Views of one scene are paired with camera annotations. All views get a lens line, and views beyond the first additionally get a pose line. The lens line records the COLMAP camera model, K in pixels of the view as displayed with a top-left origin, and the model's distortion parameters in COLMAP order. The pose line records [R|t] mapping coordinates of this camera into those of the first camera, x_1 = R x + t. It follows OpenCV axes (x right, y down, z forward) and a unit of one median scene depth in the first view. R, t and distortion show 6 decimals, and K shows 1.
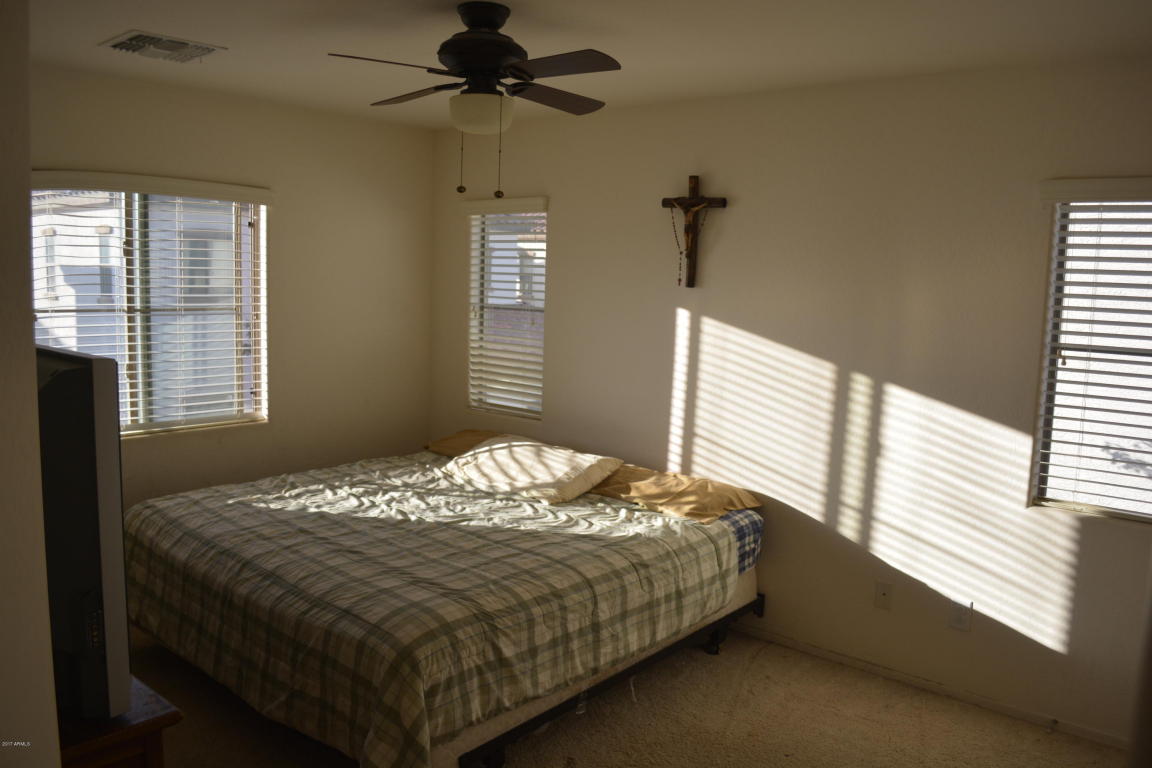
lens RADIAL K [[905.7, 0, 577.7], [0, 905.7, 386.7], [0, 0, 1]] dist [-0.081992, 0.008012]
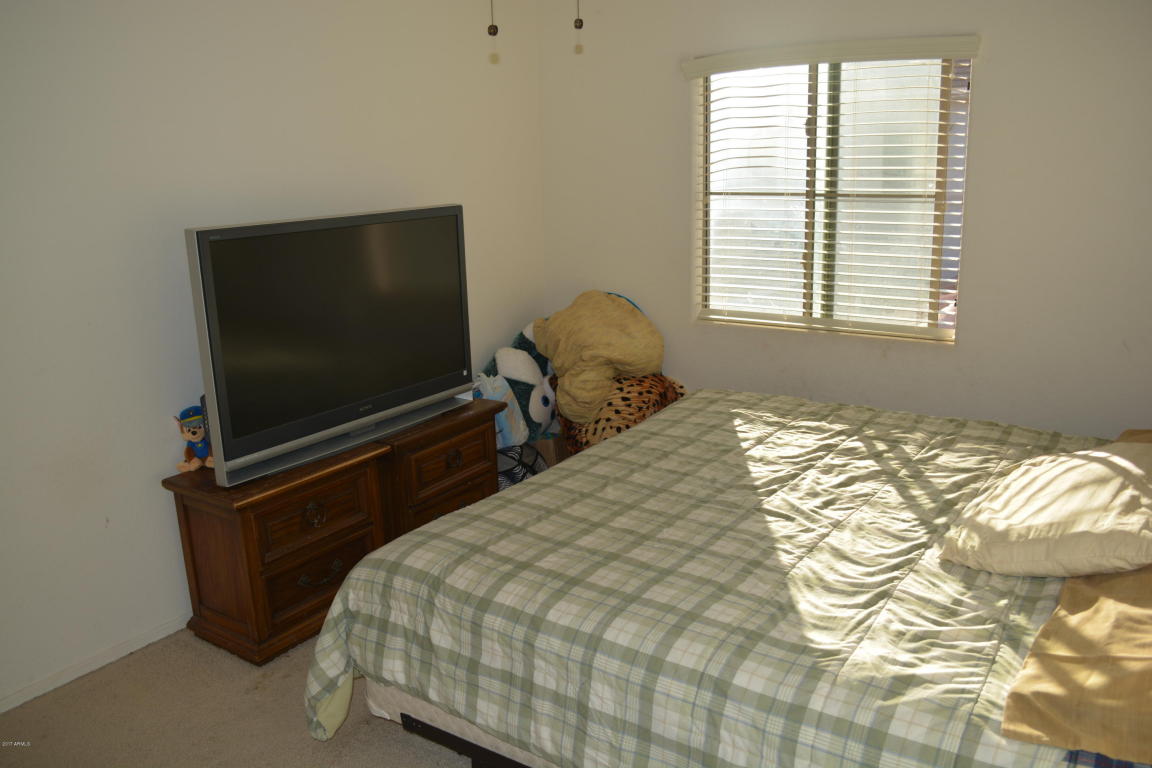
lens RADIAL K [[905.7, 0, 578.0], [0, 905.7, 380.0], [0, 0, 1]] dist [-0.081992, 0.008012]
pose [[0.107237, 0.209666, -0.971875, 0.479241], [-0.095627, 0.975155, 0.199822, -0.069441], [0.989624, 0.071509, 0.124622, 0.740699]]
